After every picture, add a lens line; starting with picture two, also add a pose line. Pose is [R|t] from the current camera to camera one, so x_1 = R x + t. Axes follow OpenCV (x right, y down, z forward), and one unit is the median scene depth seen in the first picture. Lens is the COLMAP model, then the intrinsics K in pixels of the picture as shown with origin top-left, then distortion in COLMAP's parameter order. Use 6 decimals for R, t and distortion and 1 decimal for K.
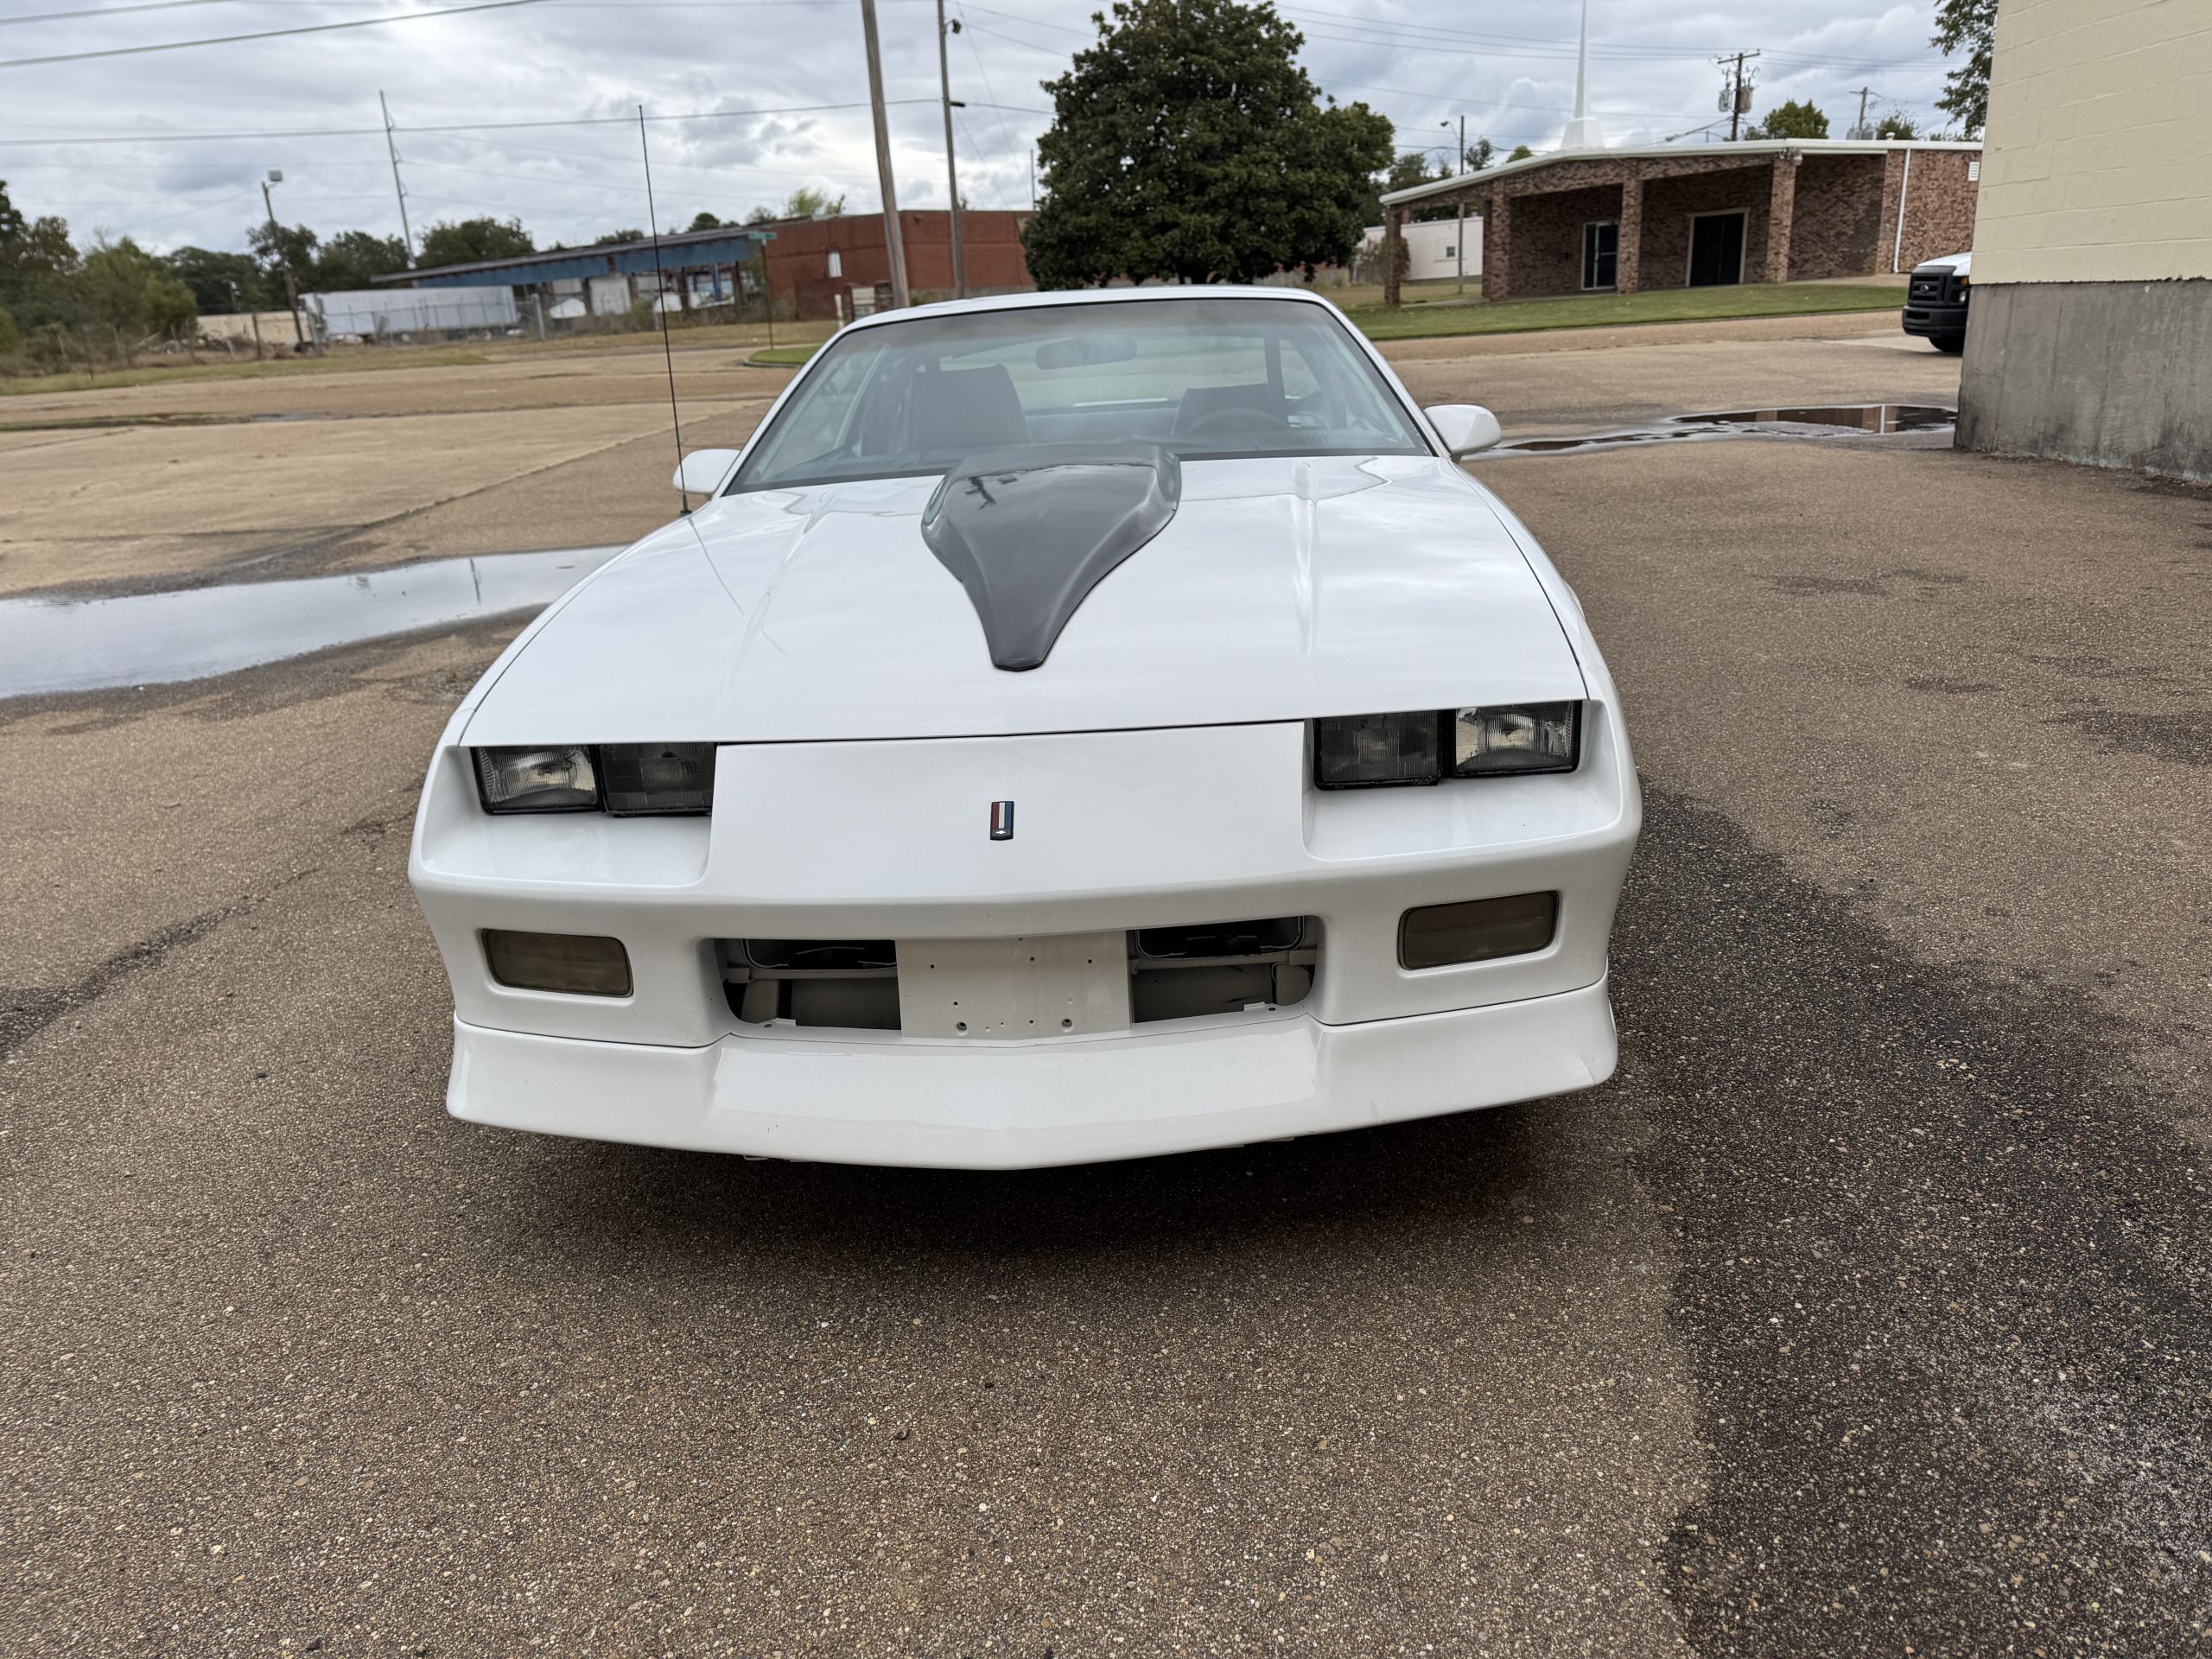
lens RADIAL K [[1547.2, 0, 1106.5], [0, 1547.2, 845.2], [0, 0, 1]] dist [0.032717, -0.038030]
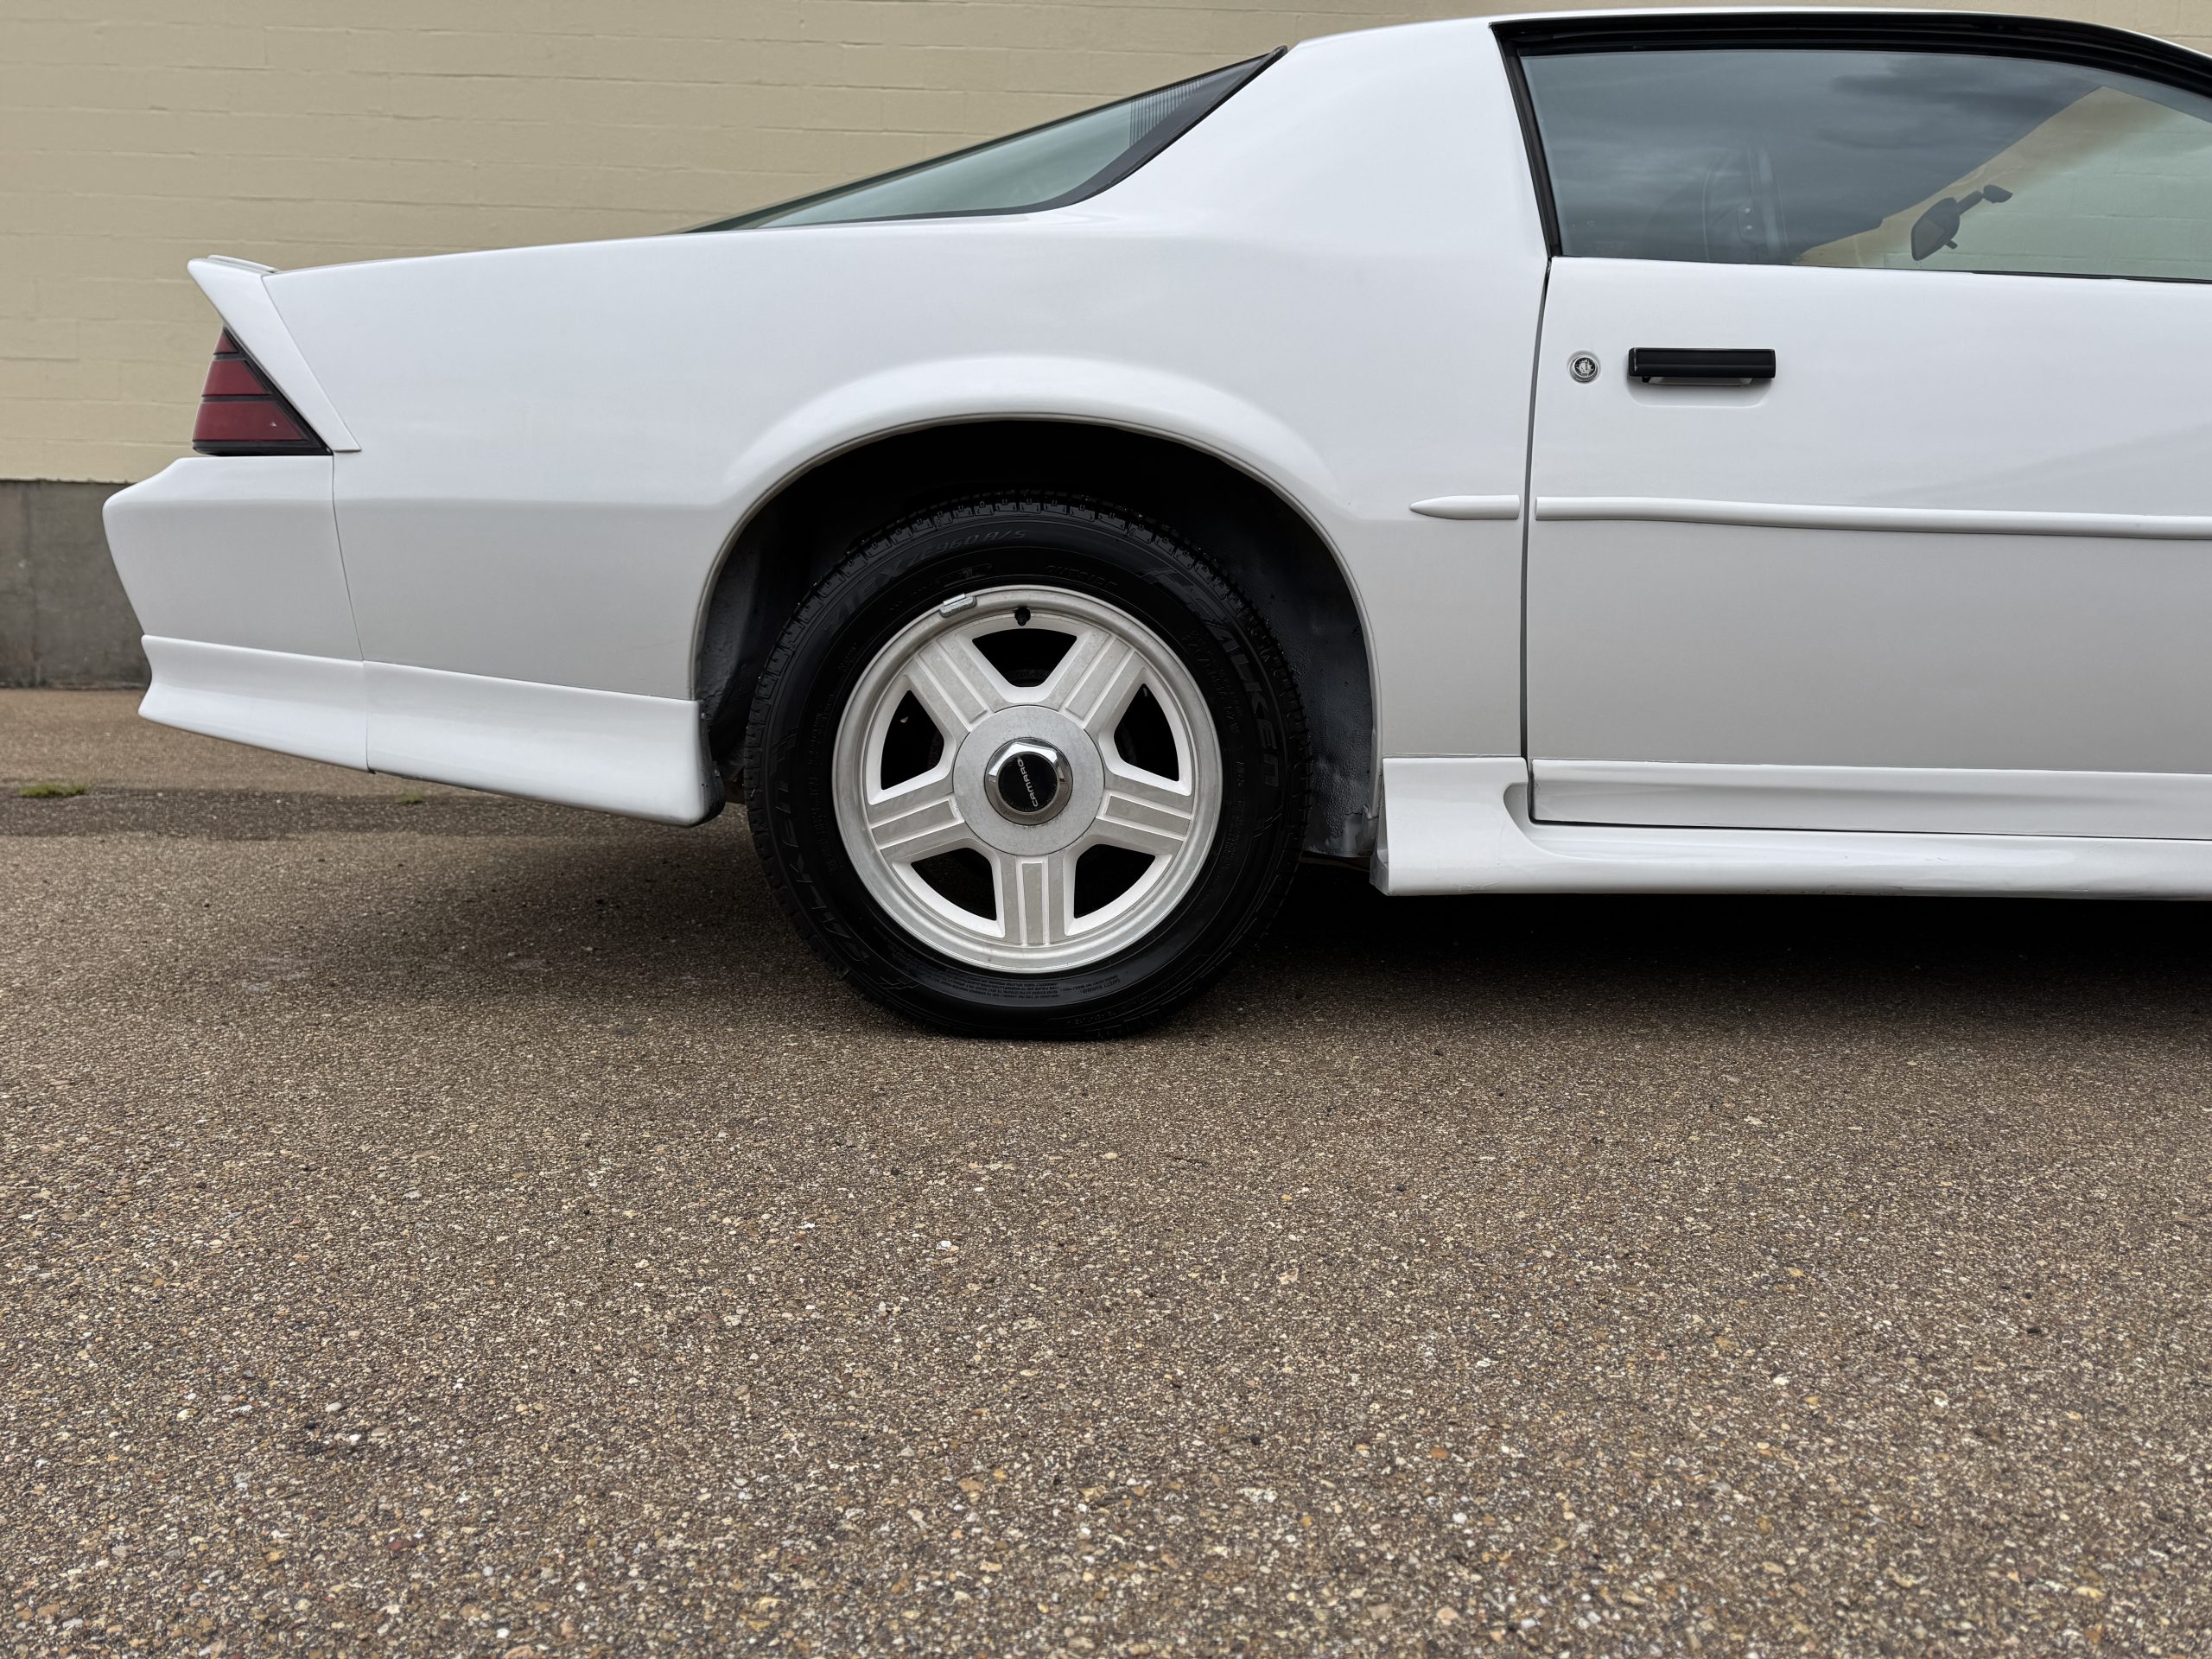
lens RADIAL K [[1547.2, 0, 1121.7], [0, 1547.2, 834.1], [0, 0, 1]] dist [0.032717, -0.038030]
pose [[-0.056344, -0.071304, 0.995862, -0.059962], [0.292405, 0.952532, 0.084745, -0.021052], [-0.954633, 0.295970, -0.032820, 0.127224]]
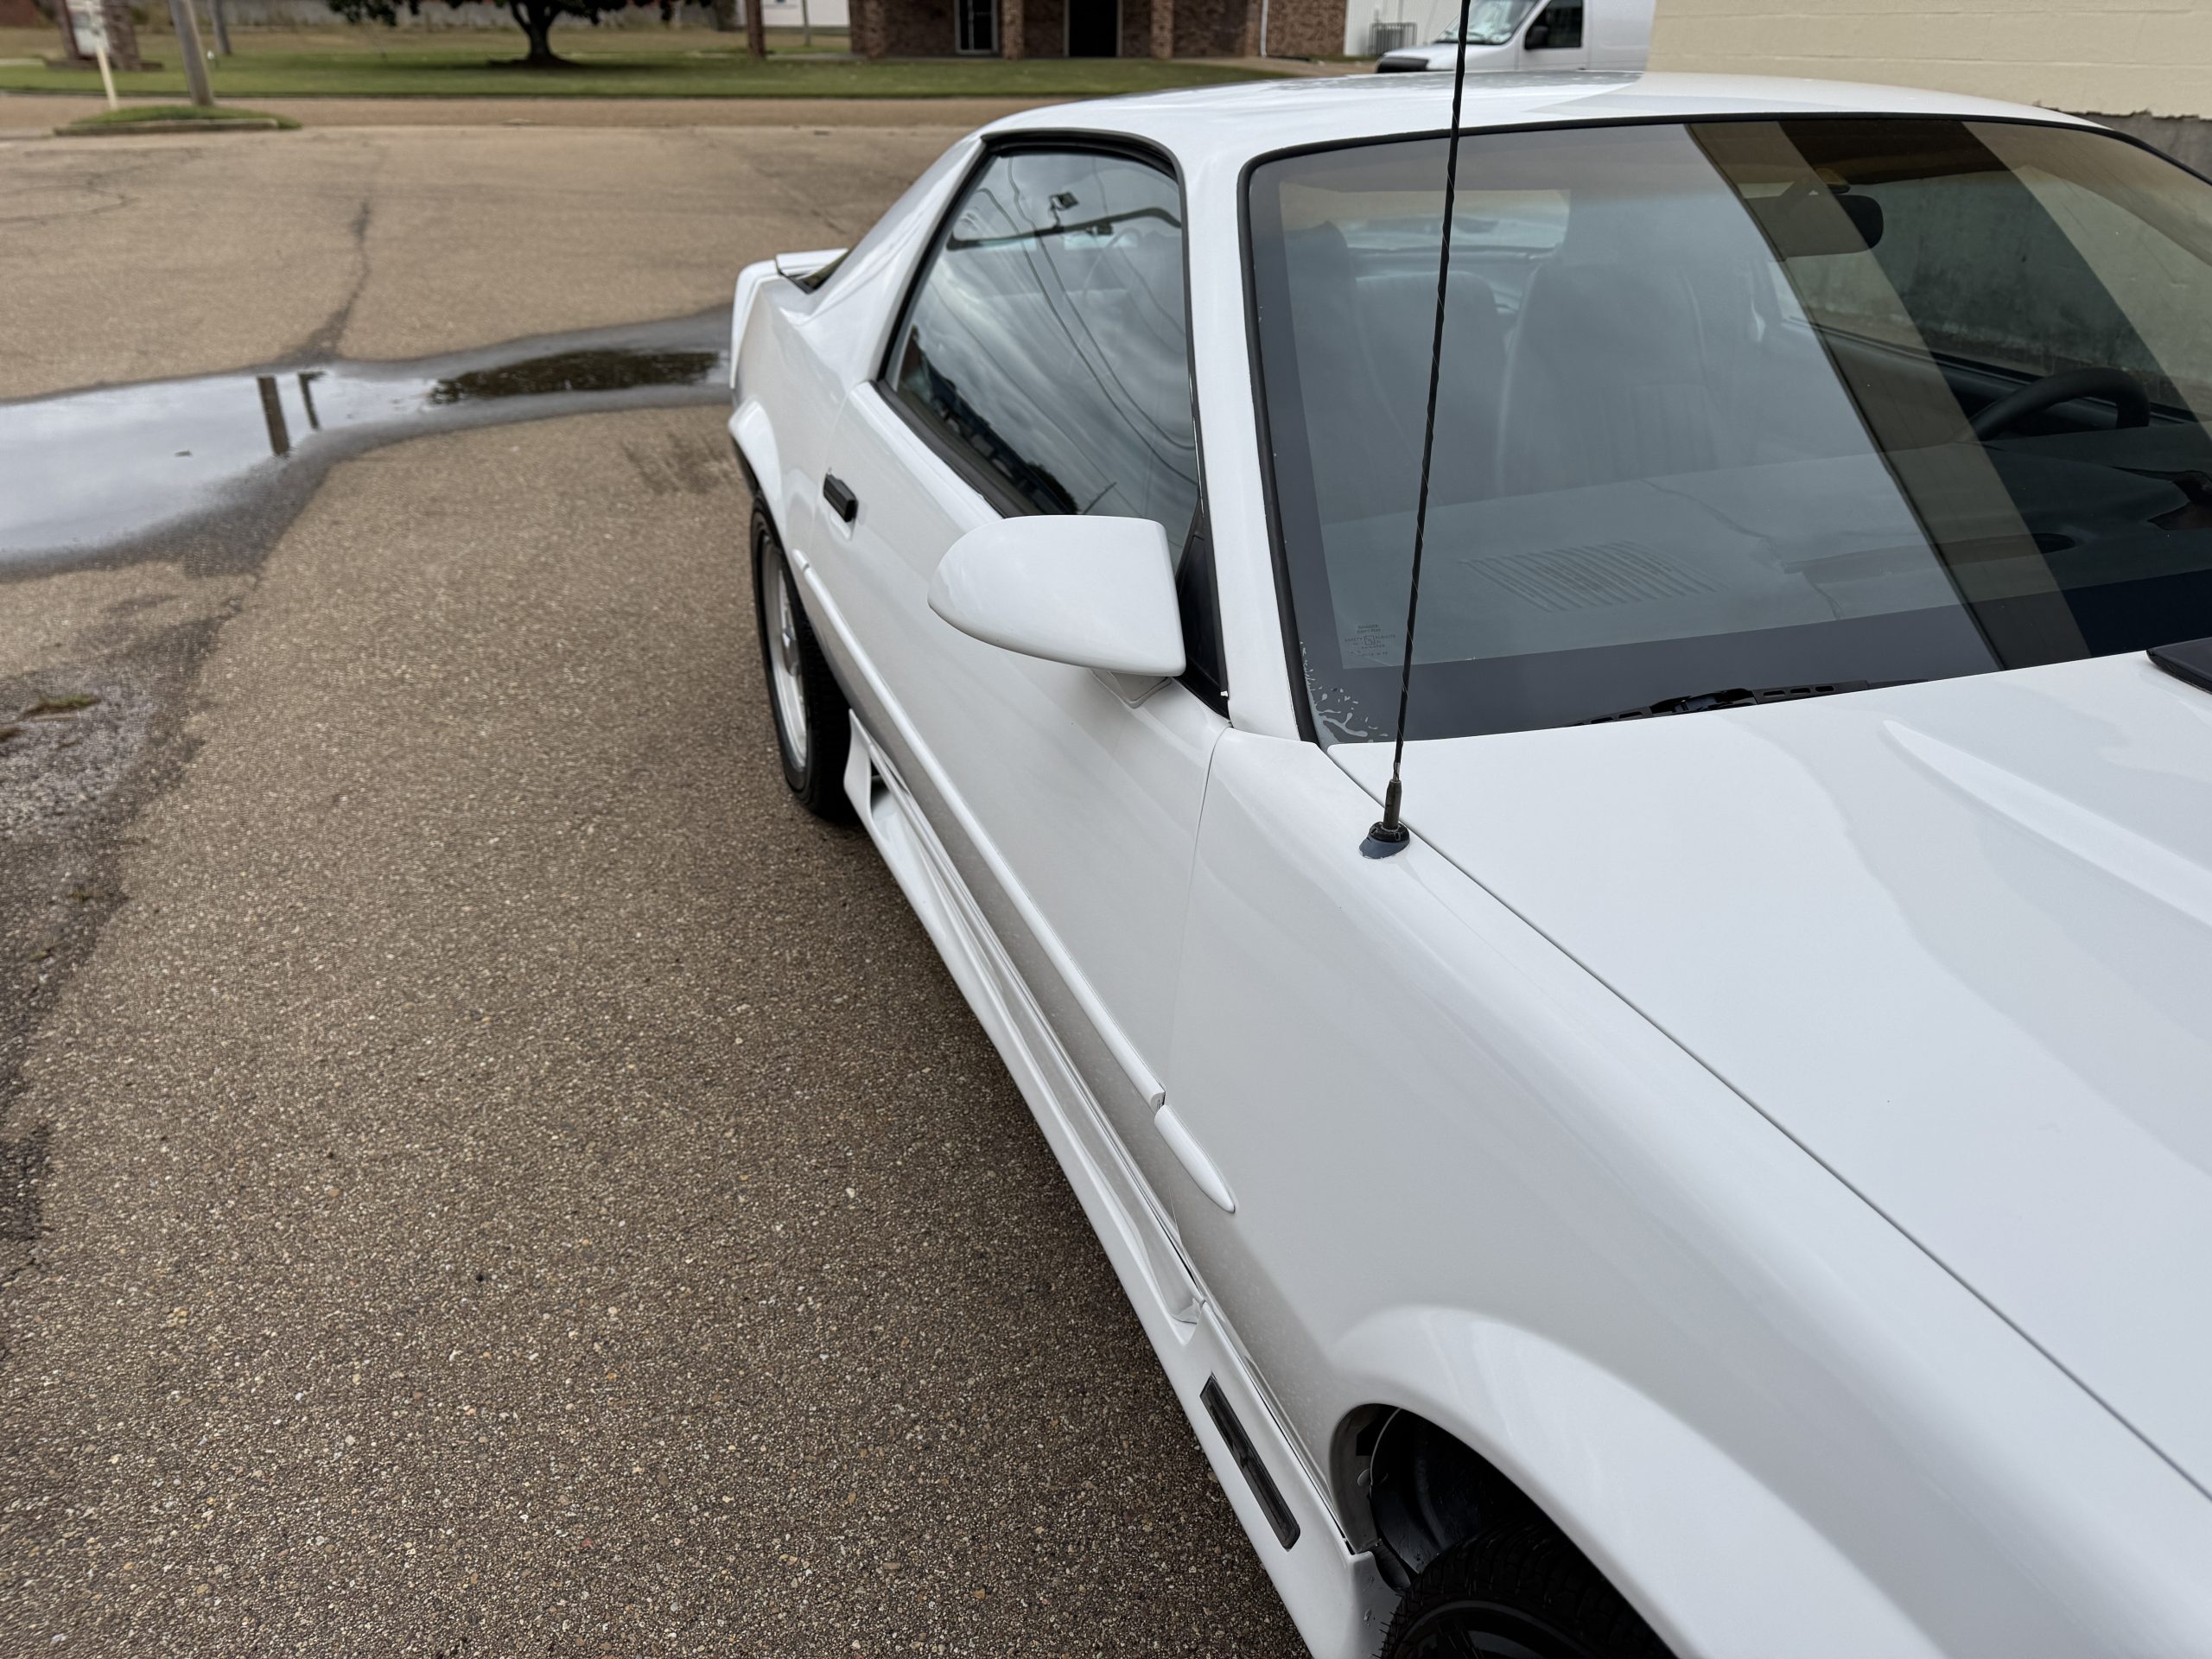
lens RADIAL K [[1547.2, 0, 1084.6], [0, 1547.2, 866.8], [0, 0, 1]] dist [0.032717, -0.038030]
pose [[0.922437, -0.125092, 0.365326, -0.032546], [0.070483, 0.984725, 0.159212, -0.020301], [-0.379662, -0.121114, 0.917163, 0.058001]]
